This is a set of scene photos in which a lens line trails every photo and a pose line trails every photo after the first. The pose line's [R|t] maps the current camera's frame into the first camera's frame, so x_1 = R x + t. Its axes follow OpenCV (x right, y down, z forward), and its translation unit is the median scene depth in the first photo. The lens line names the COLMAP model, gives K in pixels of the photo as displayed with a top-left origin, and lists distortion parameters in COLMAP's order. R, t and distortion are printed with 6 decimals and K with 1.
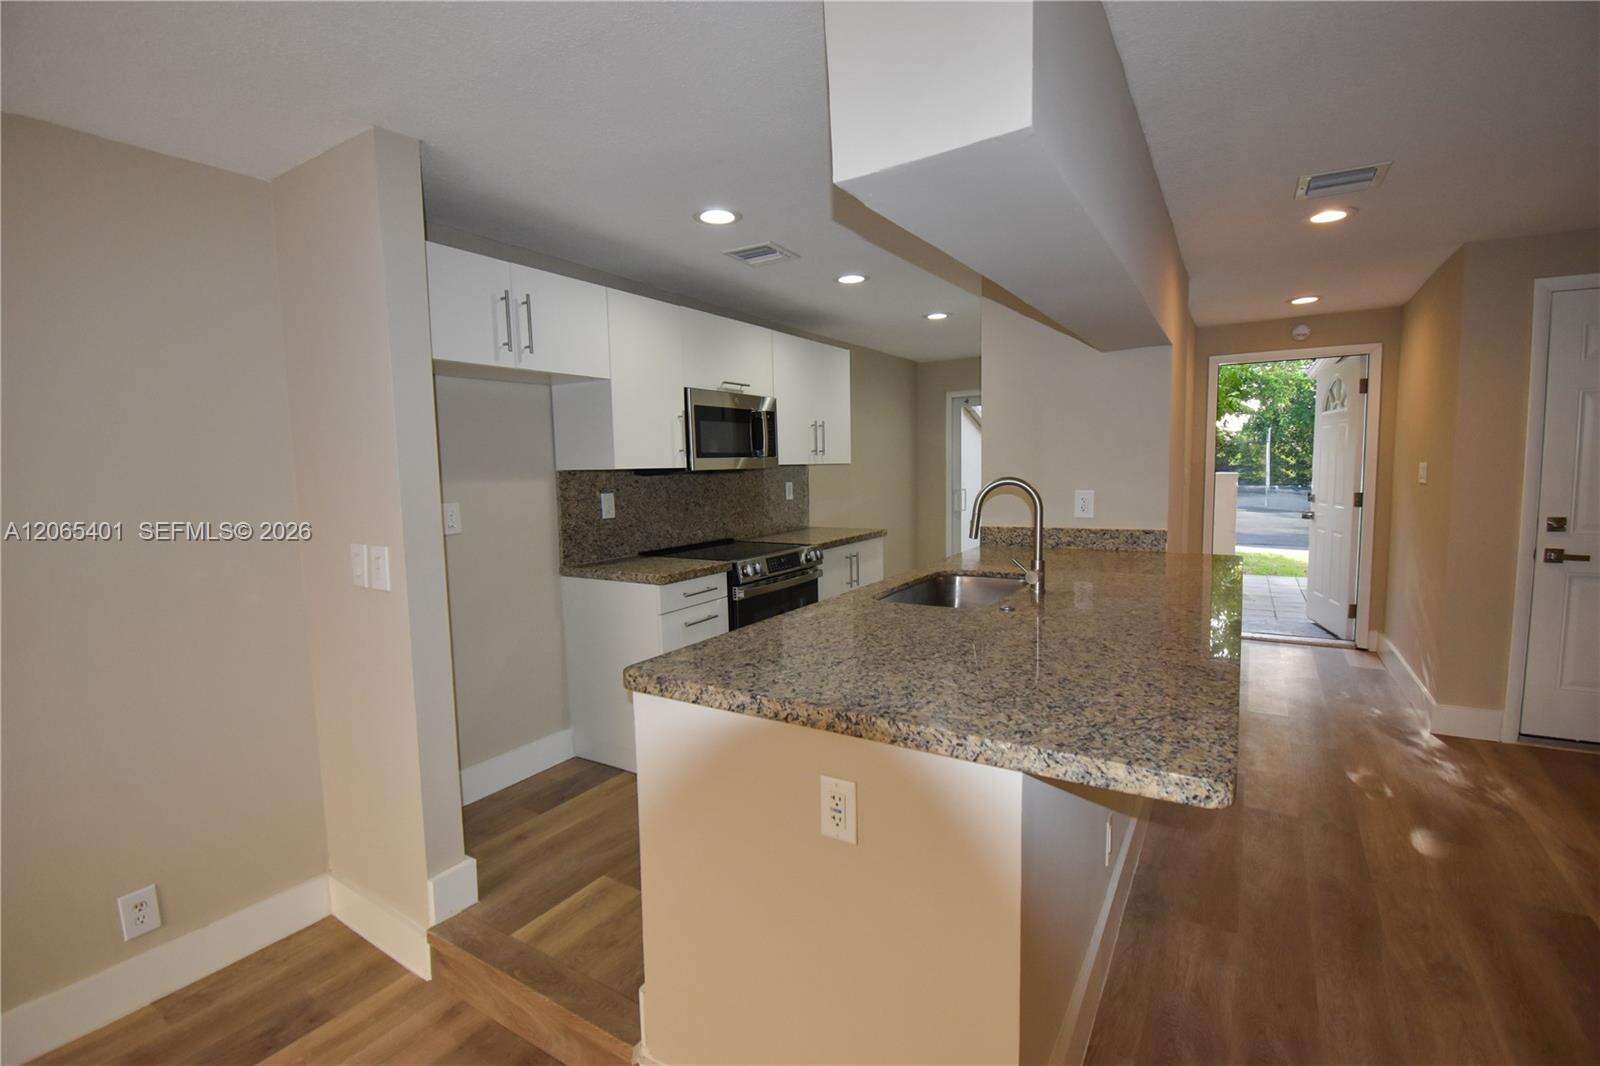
lens RADIAL K [[710.2, 0, 800.0], [0, 710.2, 533.0], [0, 0, 1]] dist [0.015688, -0.022852]
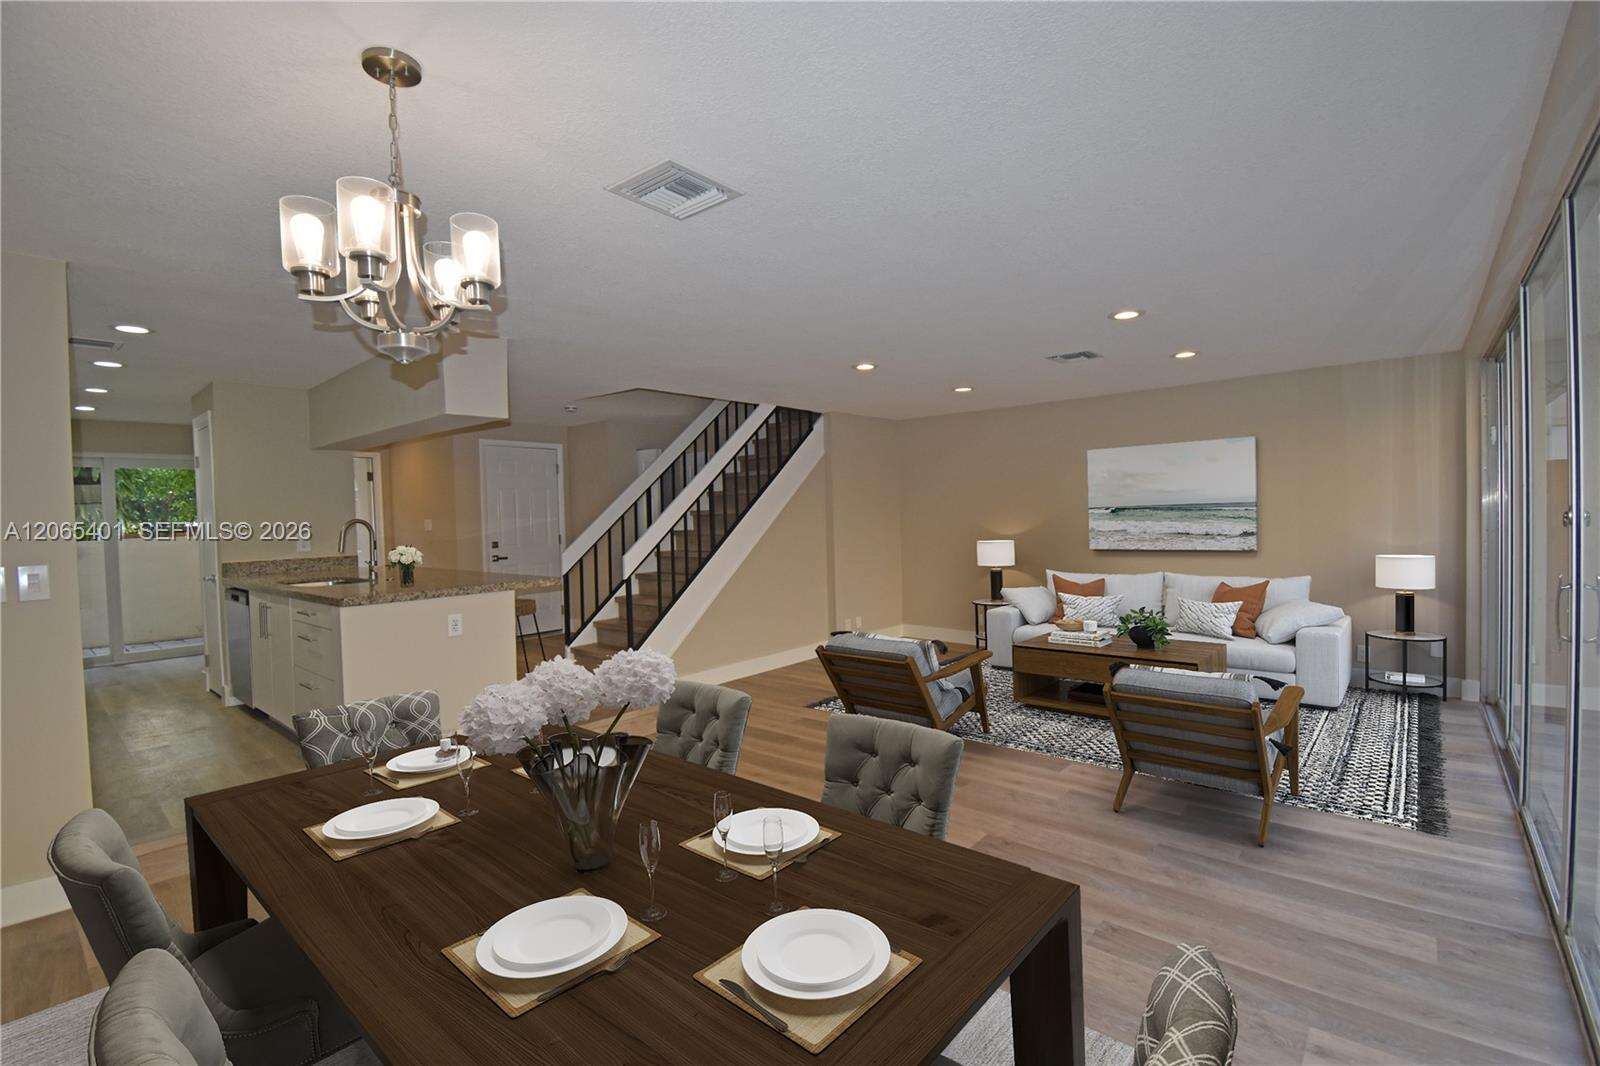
lens RADIAL K [[710.2, 0, 800.0], [0, 710.2, 533.0], [0, 0, 1]] dist [0.015688, -0.022852]
pose [[0.156419, -0.008900, 0.987651, -1.290286], [0.116668, 0.993125, -0.009528, 0.105825], [-0.980776, 0.116717, 0.156382, -0.428930]]
